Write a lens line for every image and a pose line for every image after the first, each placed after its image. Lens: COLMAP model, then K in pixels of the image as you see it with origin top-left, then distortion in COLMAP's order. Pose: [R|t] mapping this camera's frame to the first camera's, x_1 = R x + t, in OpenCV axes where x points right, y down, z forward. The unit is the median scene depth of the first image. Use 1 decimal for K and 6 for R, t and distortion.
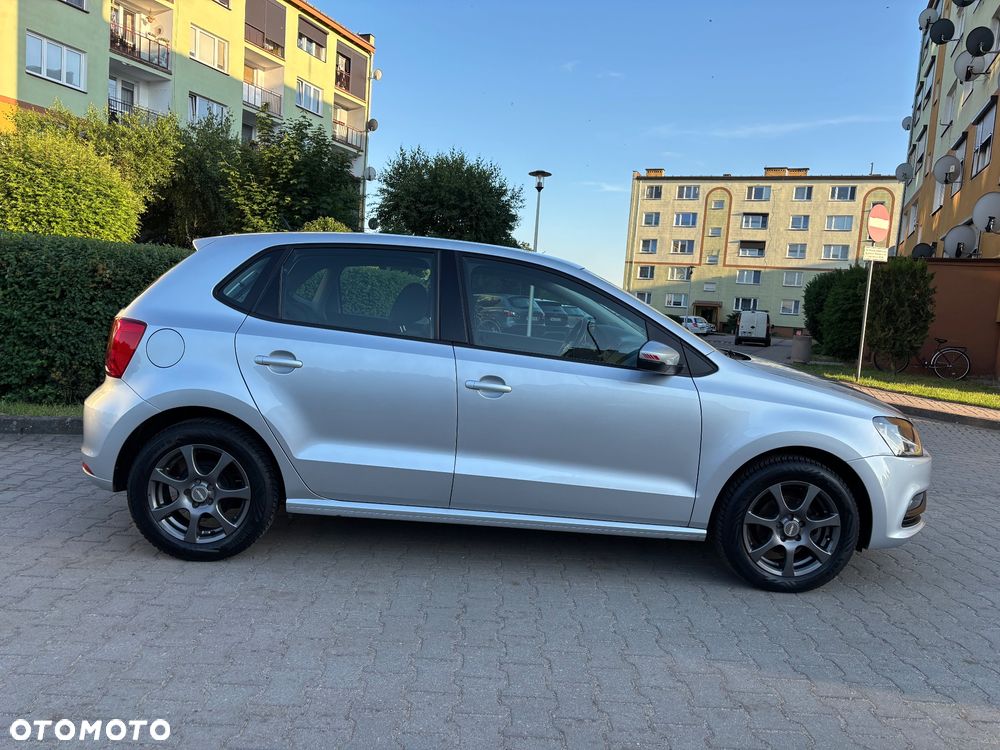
lens RADIAL K [[758.8, 0, 501.8], [0, 758.8, 386.4], [0, 0, 1]] dist [0.051692, -0.048430]
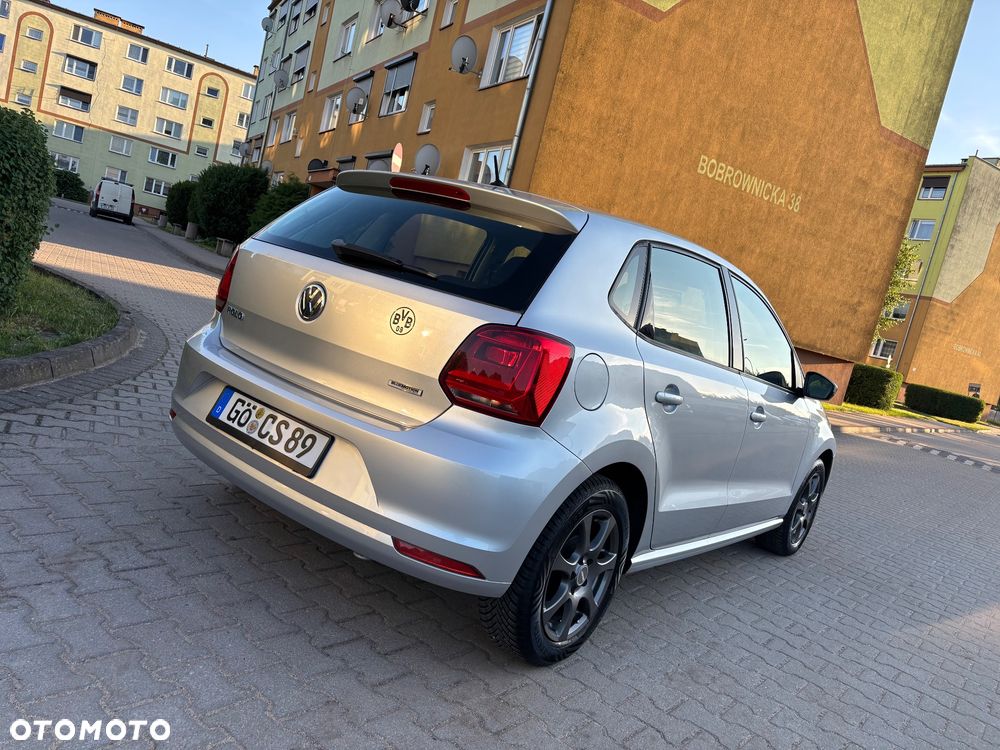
lens RADIAL K [[766.5, 0, 495.8], [0, 766.5, 377.6], [0, 0, 1]] dist [0.044106, -0.054275]
pose [[0.626462, -0.003612, 0.779443, -0.120070], [-0.114261, 0.988761, 0.096416, -0.012823], [-0.771032, -0.149461, 0.619009, 0.074057]]
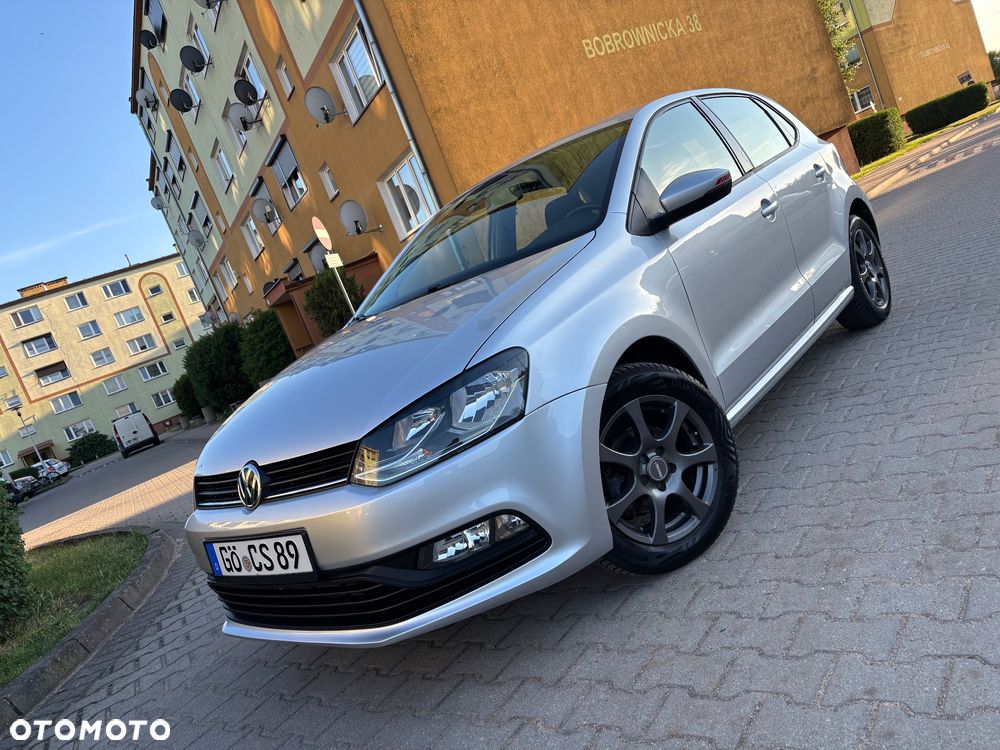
lens RADIAL K [[759.5, 0, 502.6], [0, 759.5, 379.3], [0, 0, 1]] dist [0.055221, -0.061099]
pose [[0.555103, -0.382498, 0.738618, -0.094389], [0.480126, 0.872469, 0.090979, -0.006748], [-0.679220, 0.304127, 0.667957, 0.087123]]
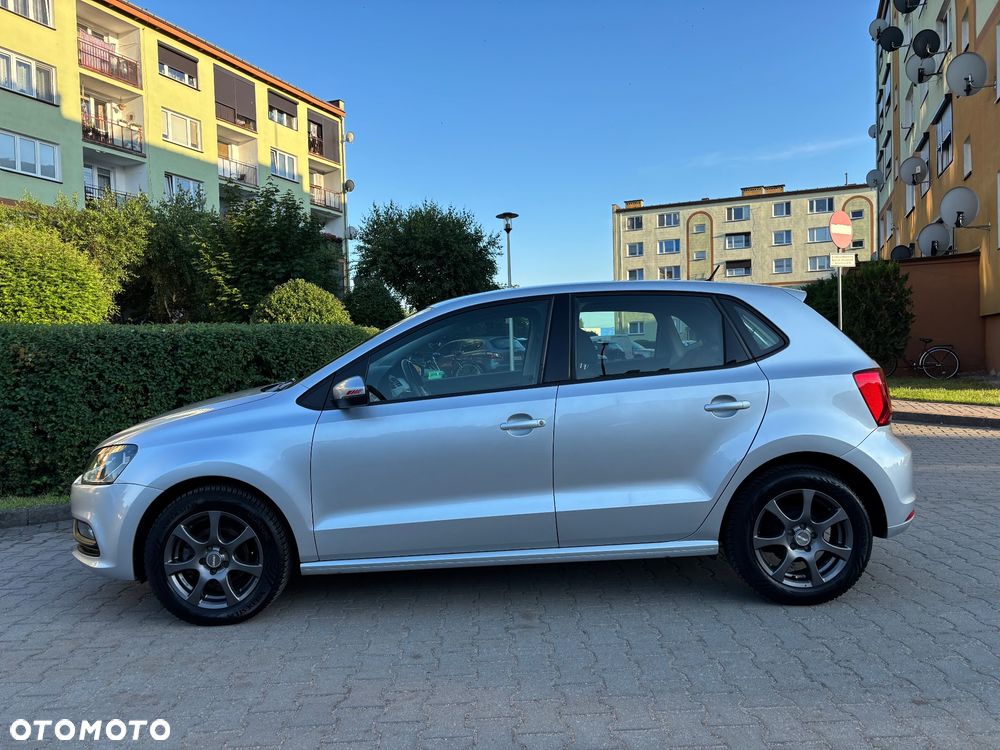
lens RADIAL K [[755.8, 0, 500.9], [0, 755.8, 377.8], [0, 0, 1]] dist [0.059323, -0.056717]
pose [[0.995080, -0.098820, -0.007089, 0.018467], [0.098119, 0.992873, -0.067647, 0.000484], [0.013724, 0.066619, 0.997684, 0.010238]]
